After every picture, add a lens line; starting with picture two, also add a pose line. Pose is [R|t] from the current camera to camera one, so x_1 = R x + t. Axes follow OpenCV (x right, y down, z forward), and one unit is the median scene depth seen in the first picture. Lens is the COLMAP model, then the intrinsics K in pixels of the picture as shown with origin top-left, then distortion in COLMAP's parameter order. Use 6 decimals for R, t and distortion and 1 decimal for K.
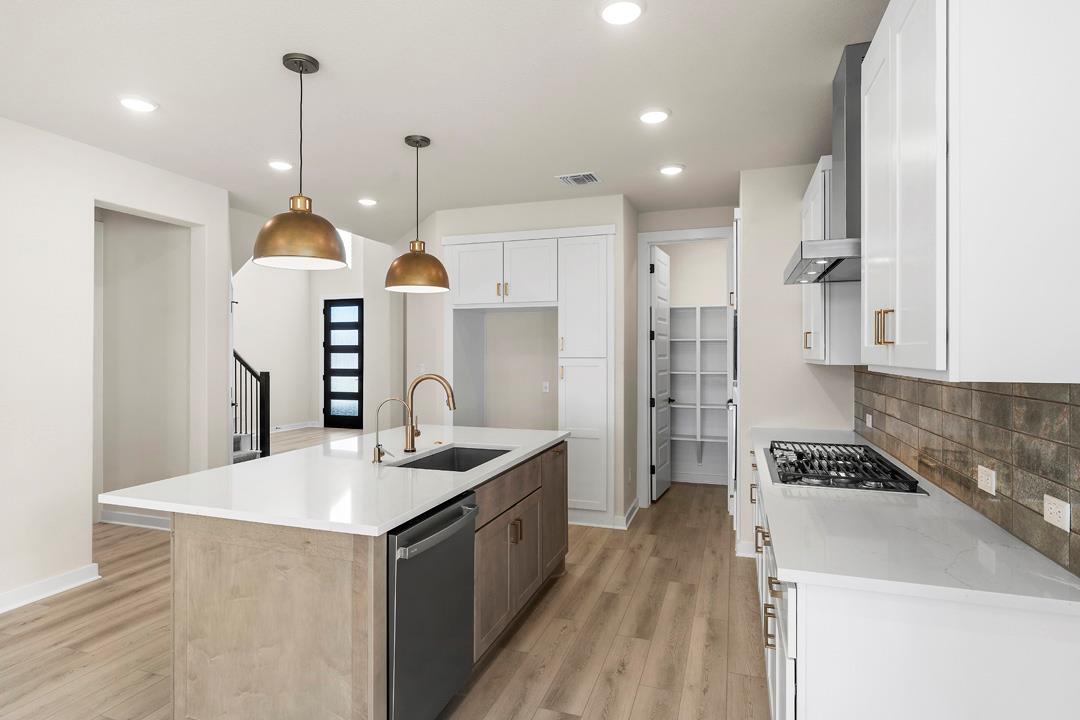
lens RADIAL K [[589.2, 0, 525.0], [0, 589.2, 361.9], [0, 0, 1]] dist [-0.003890, -0.000509]
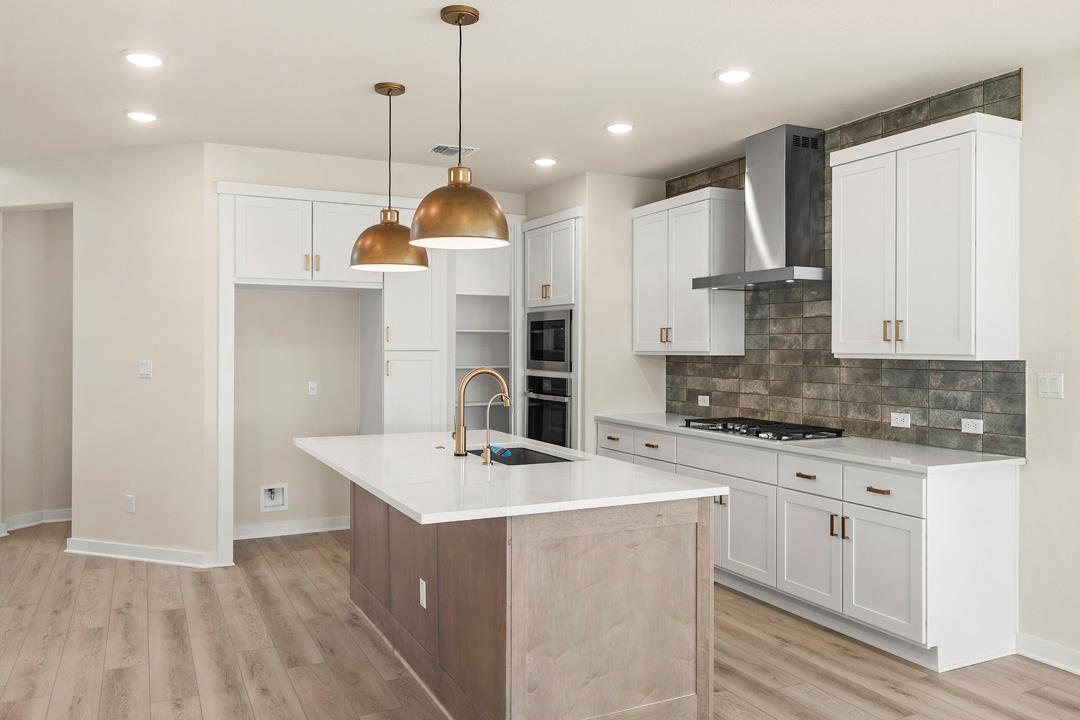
lens RADIAL K [[818.4, 0, 540.0], [0, 818.4, 360.0], [0, 0, 1]] dist [0.002279, -0.002100]
pose [[0.700270, -0.011368, 0.713788, -1.488187], [0.008269, 0.999935, 0.007812, -0.002021], [-0.713831, 0.000432, 0.700318, 0.068624]]
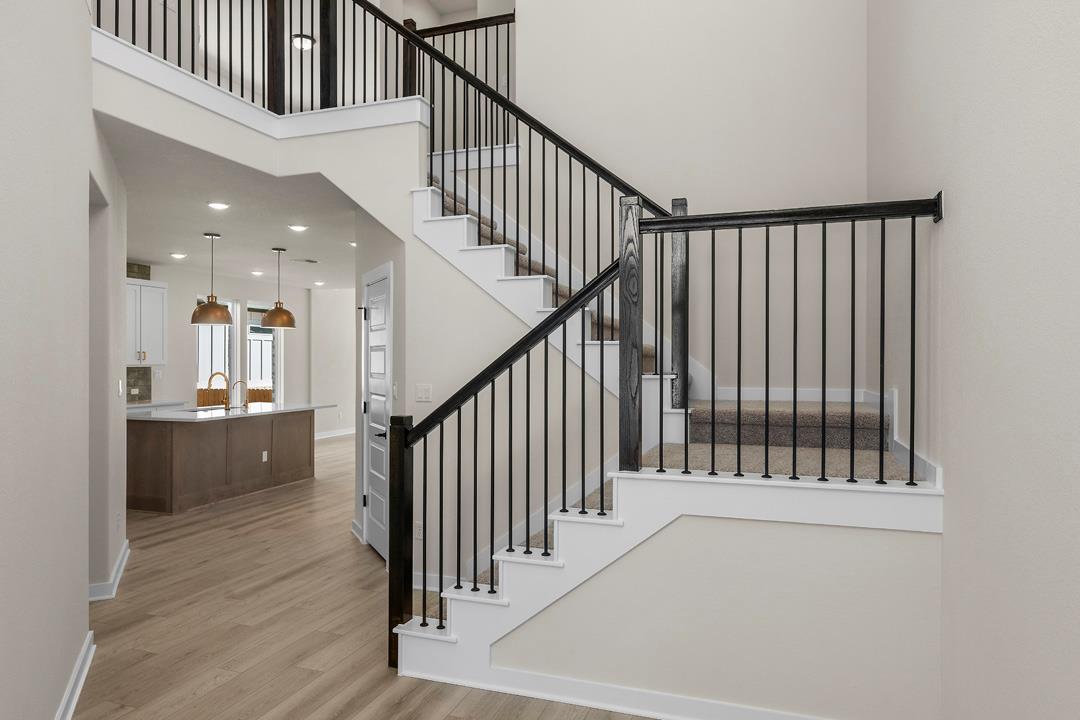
lens RADIAL K [[686.0, 0, 540.0], [0, 686.0, 360.0], [0, 0, 1]] dist [-0.000299, -0.000085]
pose [[-0.999996, -0.001696, -0.002135, -1.939622], [-0.001727, 0.999892, 0.014565, -0.089228], [0.002110, 0.014569, -0.999892, 5.140478]]
